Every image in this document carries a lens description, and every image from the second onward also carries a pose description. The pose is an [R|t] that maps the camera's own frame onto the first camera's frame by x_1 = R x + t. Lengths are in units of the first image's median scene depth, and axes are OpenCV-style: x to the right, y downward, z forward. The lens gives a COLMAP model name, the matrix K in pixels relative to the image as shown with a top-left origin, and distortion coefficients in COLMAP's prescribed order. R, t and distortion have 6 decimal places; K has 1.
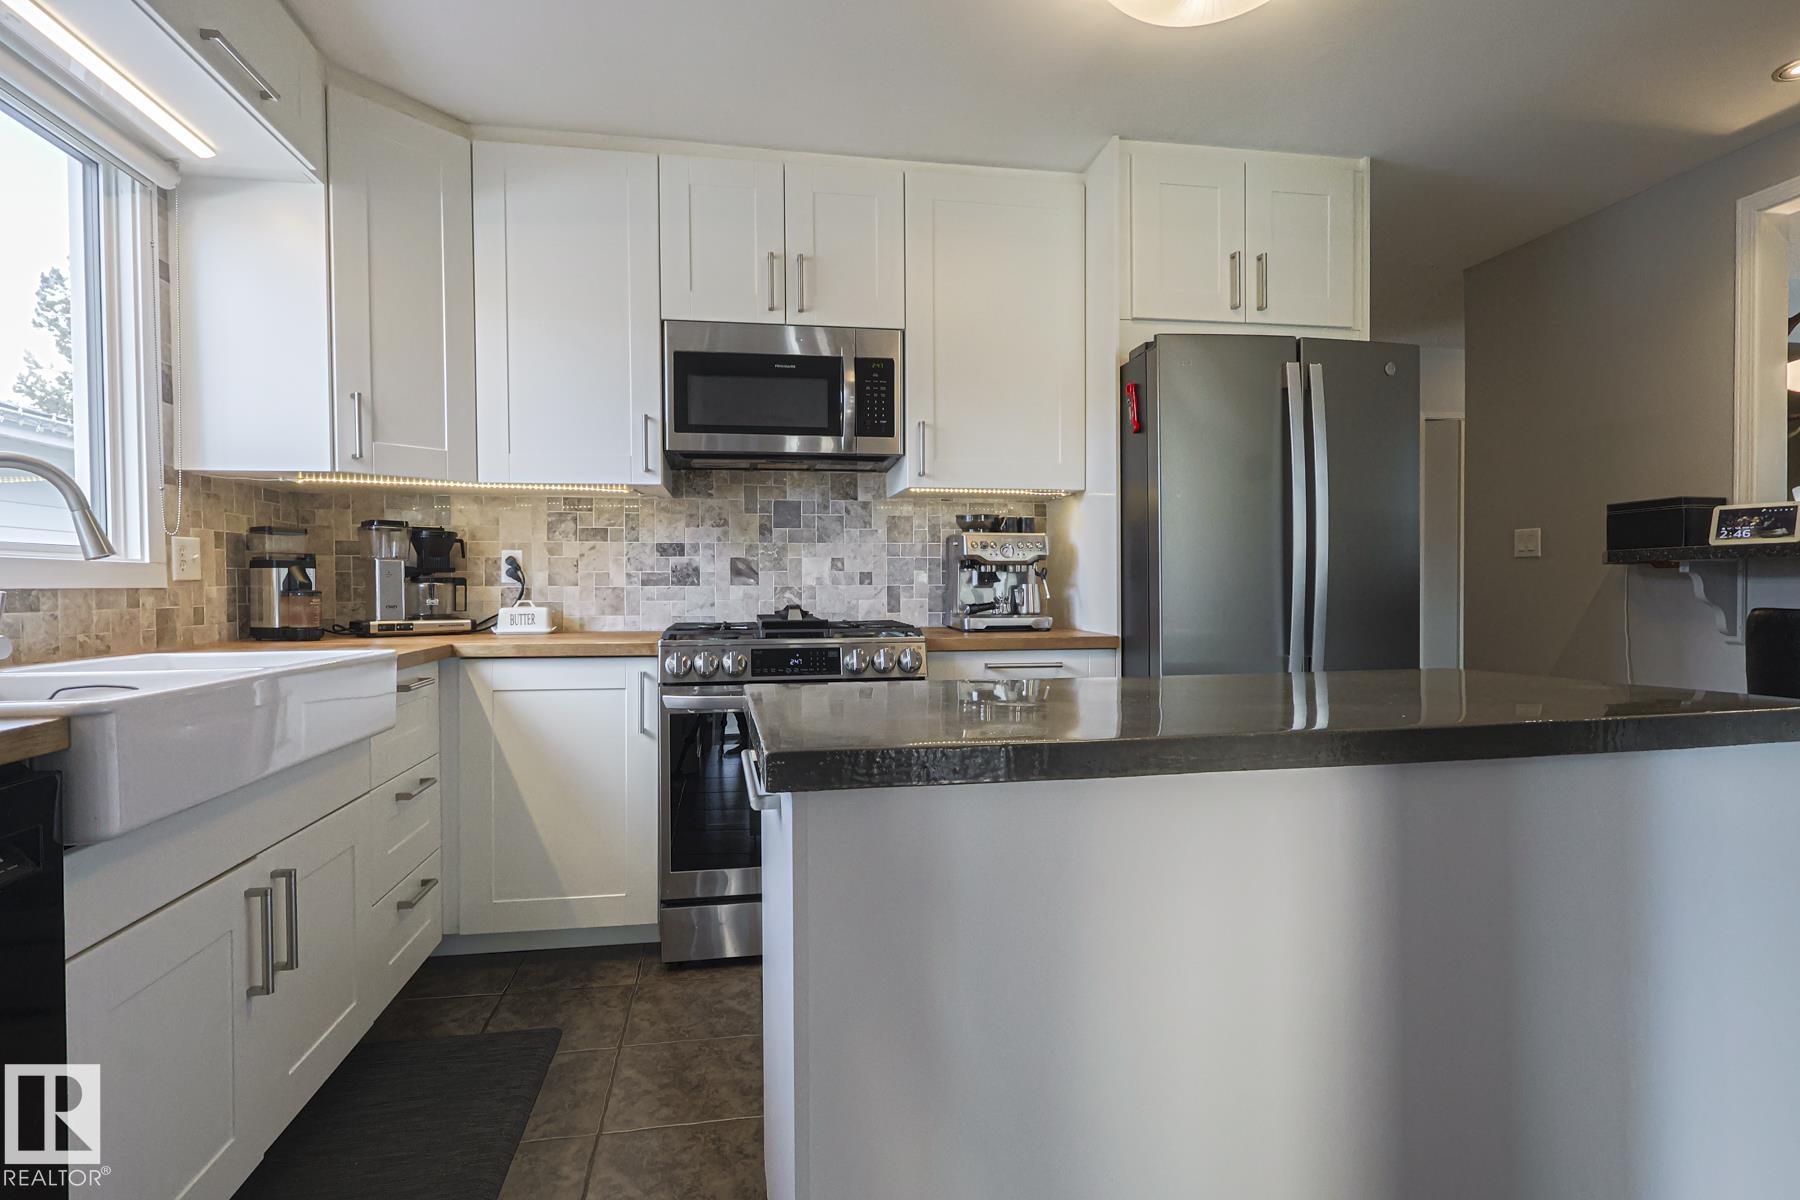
lens RADIAL K [[887.7, 0, 896.1], [0, 887.7, 595.2], [0, 0, 1]] dist [0.004477, 0.001695]
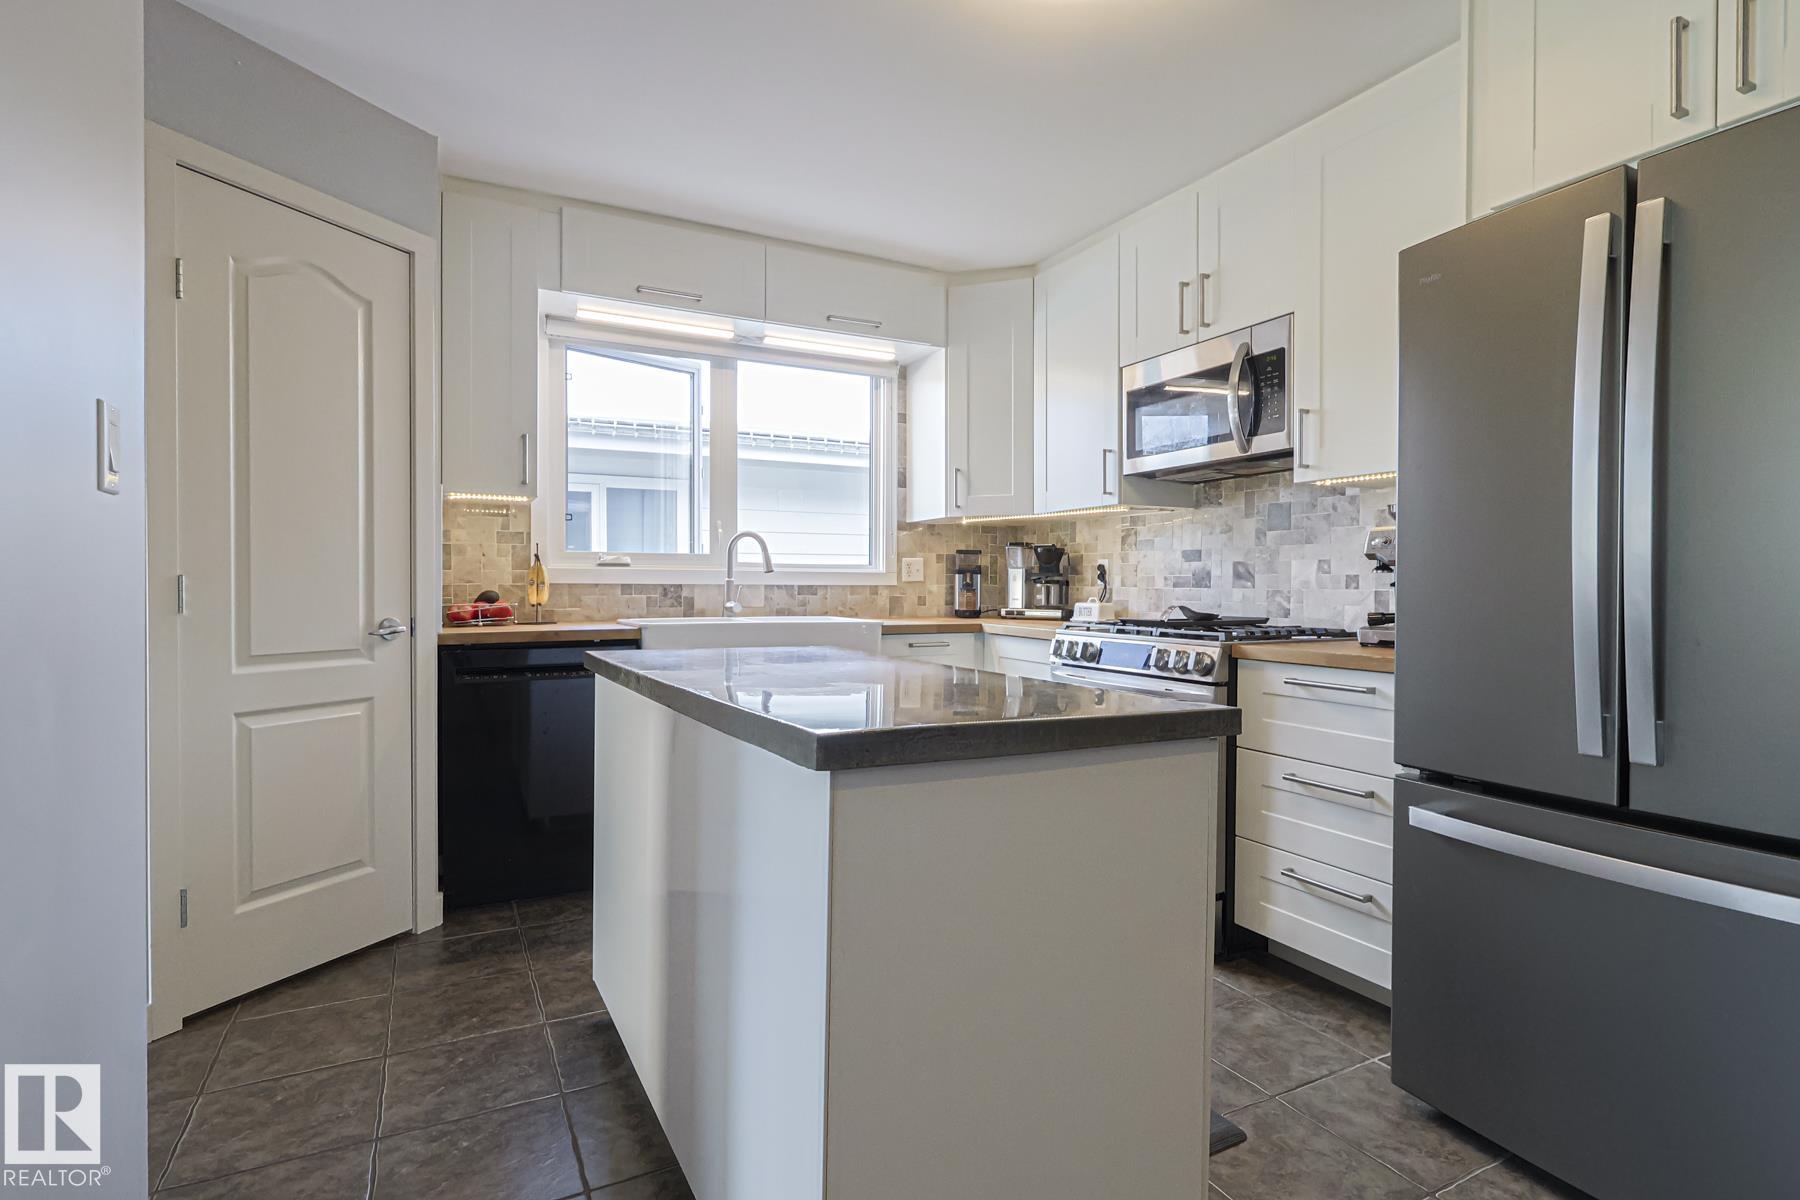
lens RADIAL K [[887.7, 0, 895.7], [0, 887.7, 593.9], [0, 0, 1]] dist [0.004477, 0.001695]
pose [[0.300106, 0.016132, -0.953770, 0.720812], [-0.021026, 0.999726, 0.010293, -0.006778], [0.953674, 0.016965, 0.300363, 0.312500]]
